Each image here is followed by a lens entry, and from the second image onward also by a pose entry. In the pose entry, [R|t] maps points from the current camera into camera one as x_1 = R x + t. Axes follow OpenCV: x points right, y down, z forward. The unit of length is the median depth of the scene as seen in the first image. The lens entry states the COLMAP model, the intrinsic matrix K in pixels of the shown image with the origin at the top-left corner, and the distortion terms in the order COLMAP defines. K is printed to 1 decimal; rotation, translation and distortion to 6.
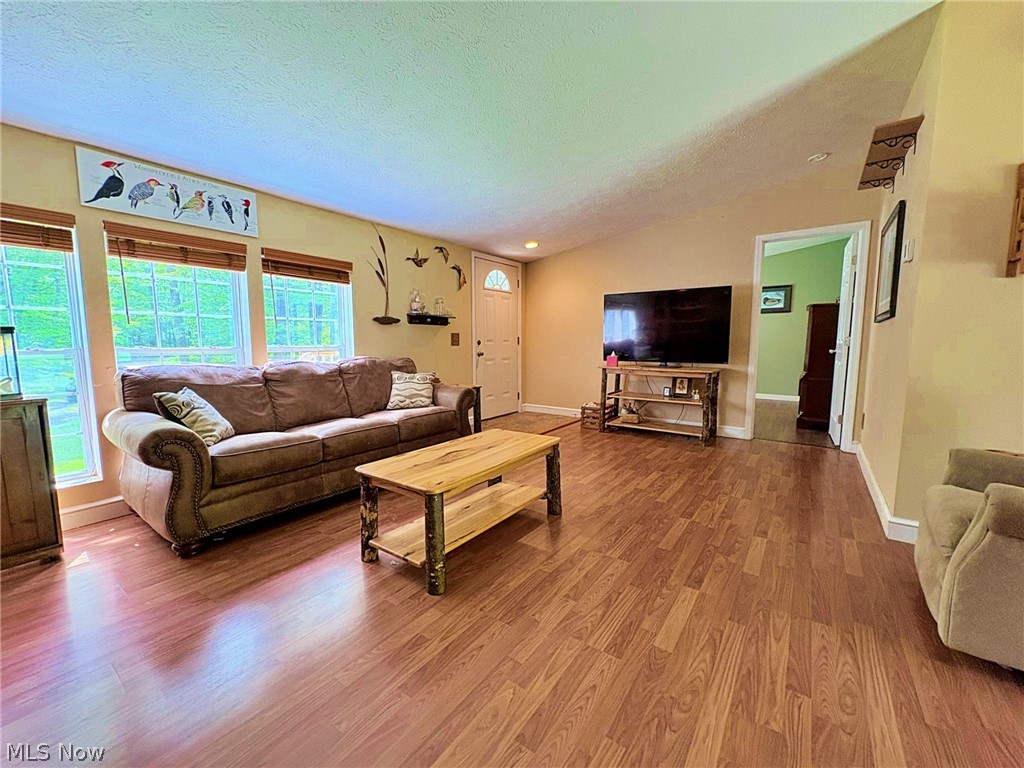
lens RADIAL K [[408.2, 0, 512.0], [0, 408.2, 384.0], [0, 0, 1]] dist [-0.000246, 0.000109]
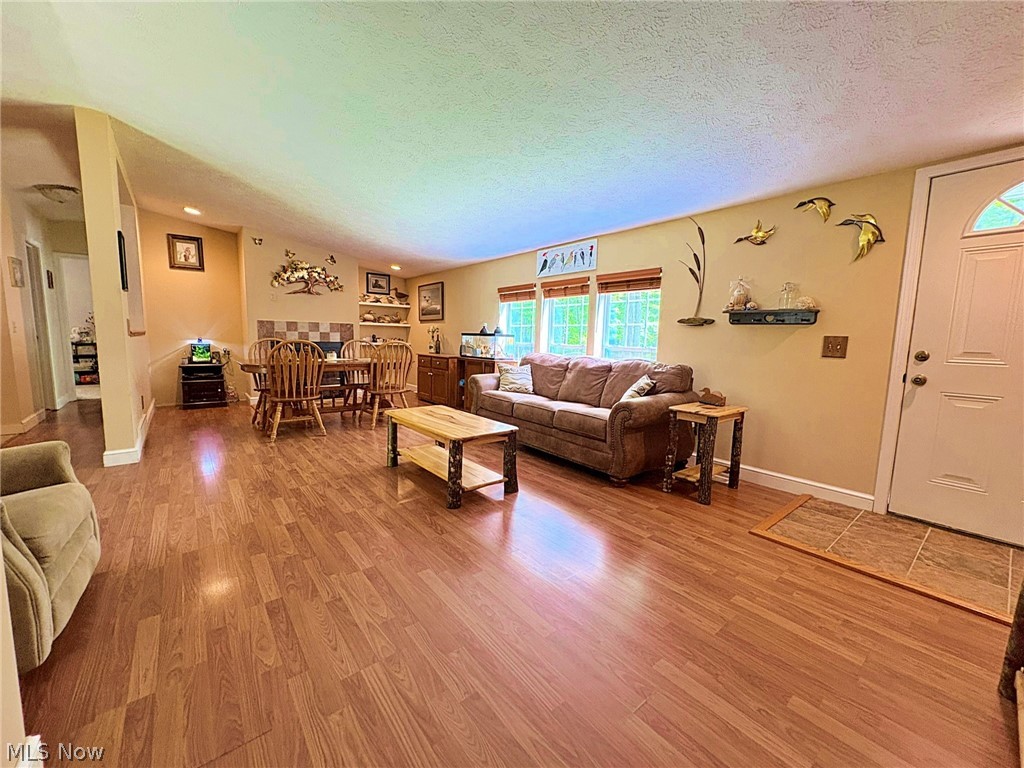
lens RADIAL K [[408.2, 0, 512.0], [0, 408.2, 384.0], [0, 0, 1]] dist [-0.000246, 0.000109]
pose [[-0.260190, 0.104539, -0.959882, 0.893962], [-0.128532, 0.981524, 0.141737, -0.135280], [0.956964, 0.160254, -0.241946, 1.172400]]
